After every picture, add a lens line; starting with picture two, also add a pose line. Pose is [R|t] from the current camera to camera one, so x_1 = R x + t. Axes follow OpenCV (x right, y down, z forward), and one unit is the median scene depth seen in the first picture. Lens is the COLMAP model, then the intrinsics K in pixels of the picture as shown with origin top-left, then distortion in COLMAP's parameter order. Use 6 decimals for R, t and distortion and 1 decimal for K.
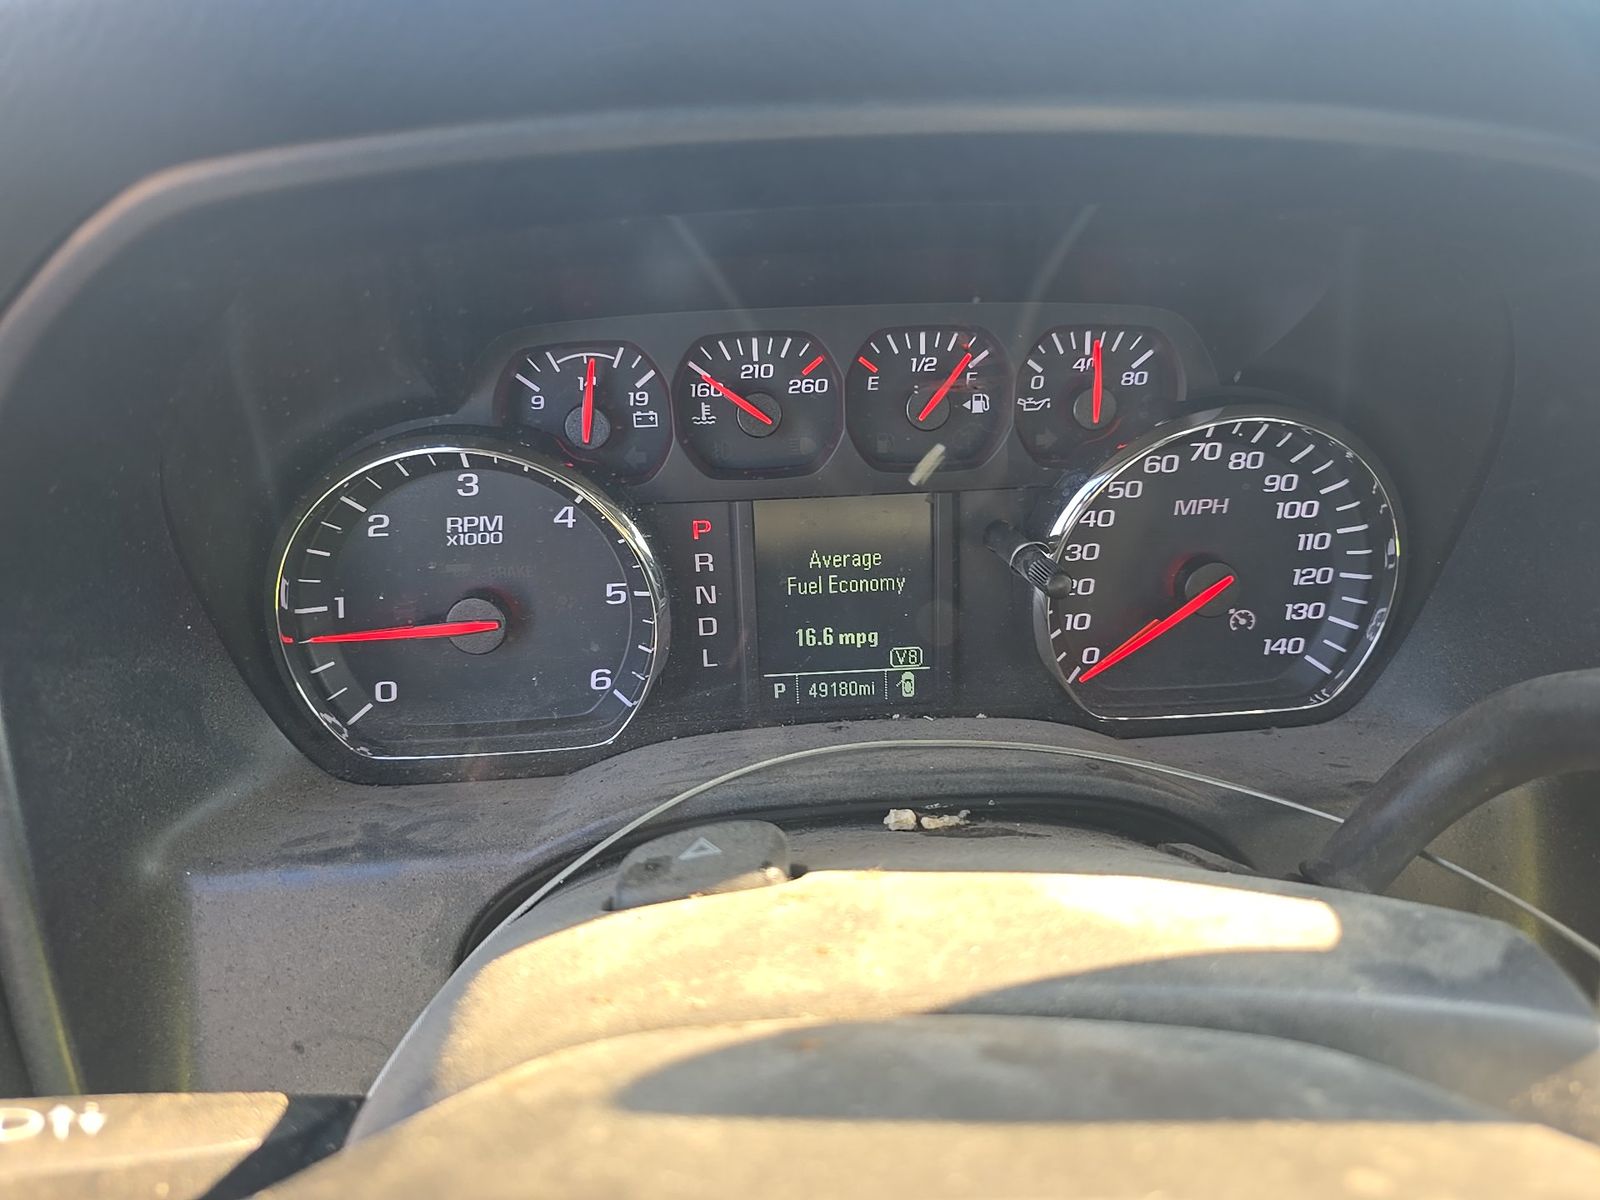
lens RADIAL K [[1075.8, 0, 800.0], [0, 1075.8, 600.0], [0, 0, 1]] dist [0.026204, 0.000129]
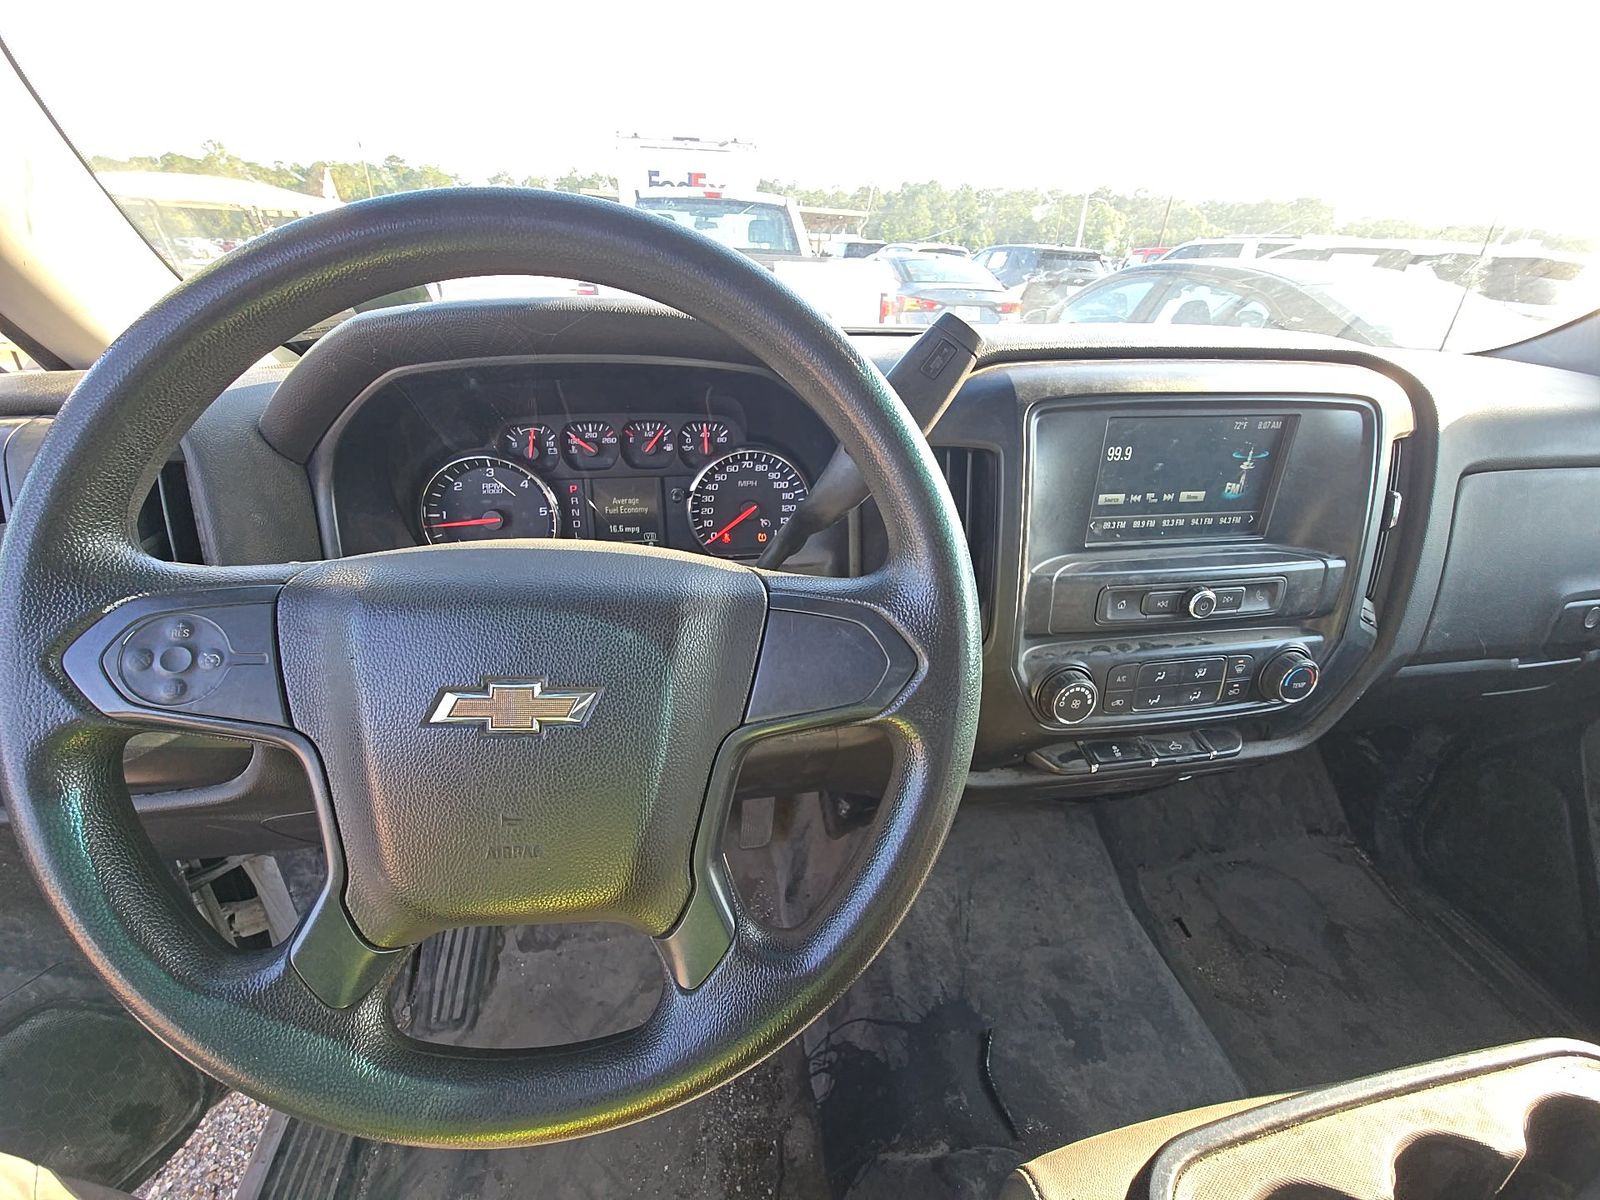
lens RADIAL K [[647.4, 0, 798.7], [0, 647.4, 596.1], [0, 0, 1]] dist [0.010856, -0.007954]
pose [[0.995985, -0.011986, 0.088716, 0.364750], [0.016754, 0.998443, -0.053197, 0.334394], [-0.087940, 0.054470, 0.994635, -0.802650]]
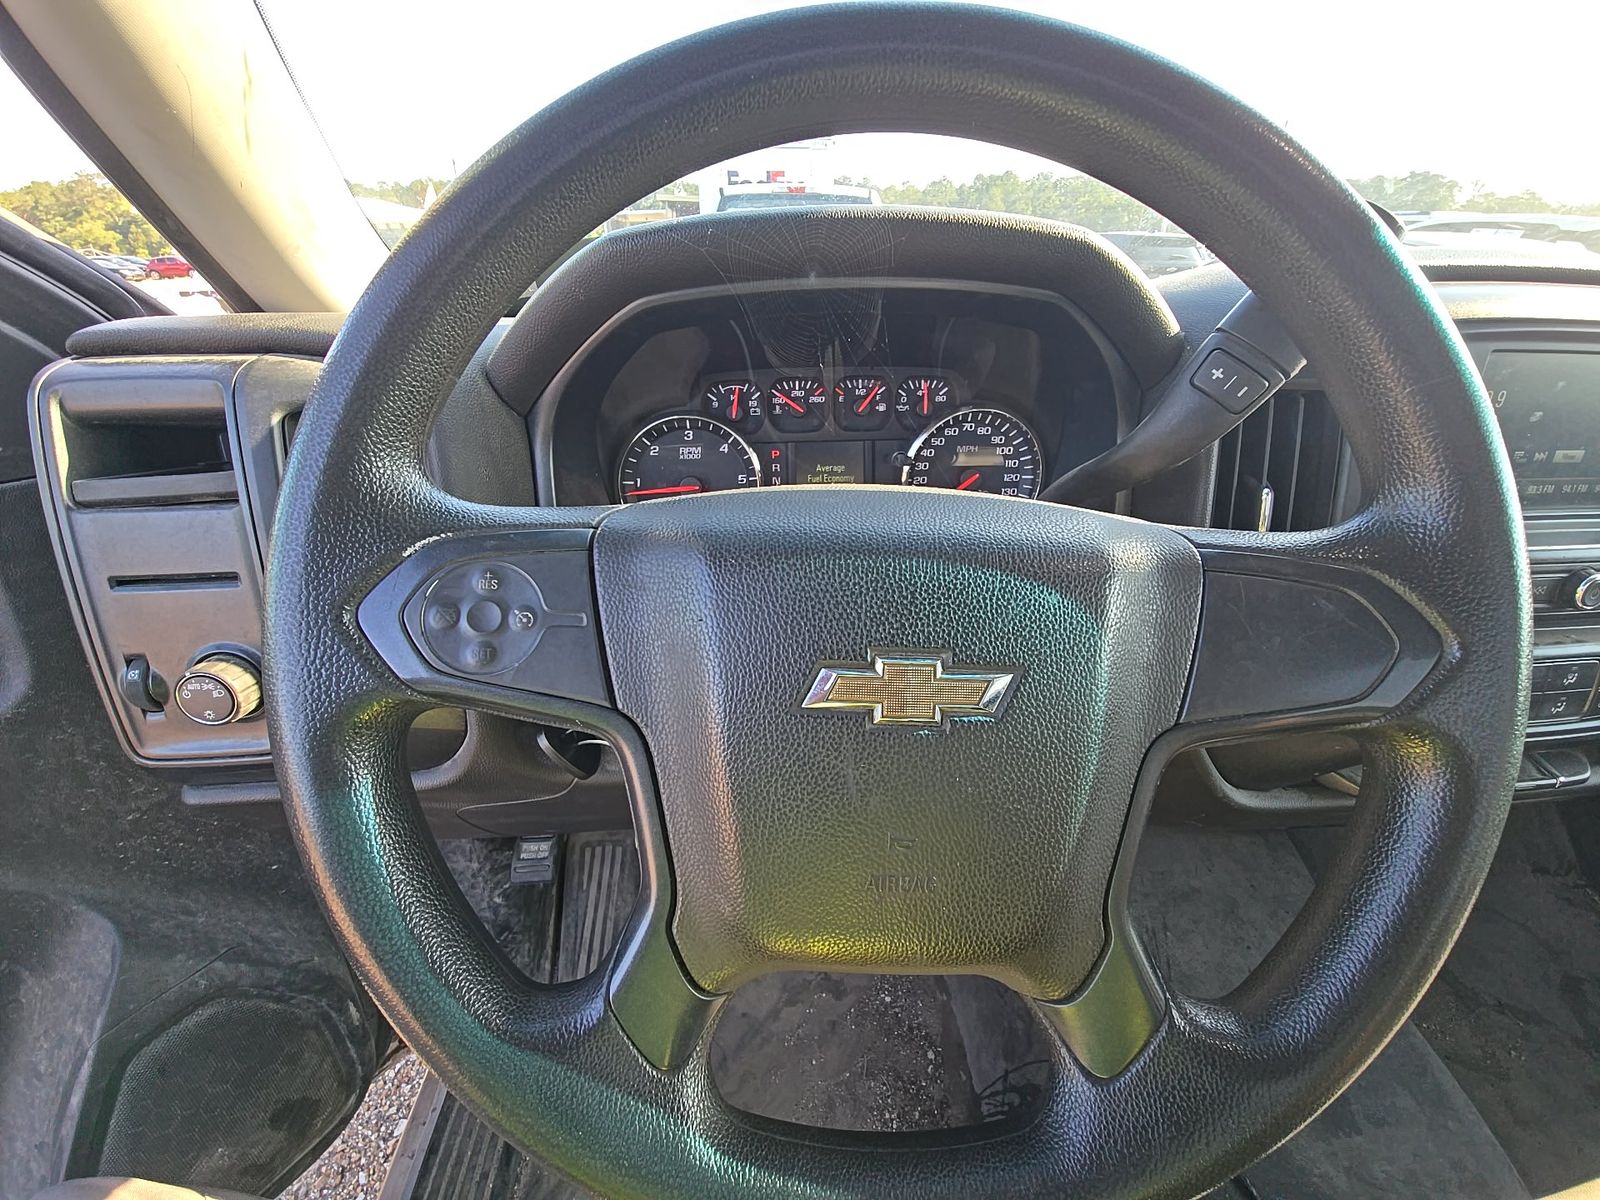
lens RADIAL K [[643.3, 0, 795.6], [0, 643.3, 597.3], [0, 0, 1]] dist [0.018599, -0.012761]
pose [[0.999972, 0.005311, -0.005221, -0.033847], [-0.005576, 0.998631, -0.052018, 0.369608], [0.004938, 0.052045, 0.998633, -0.557792]]
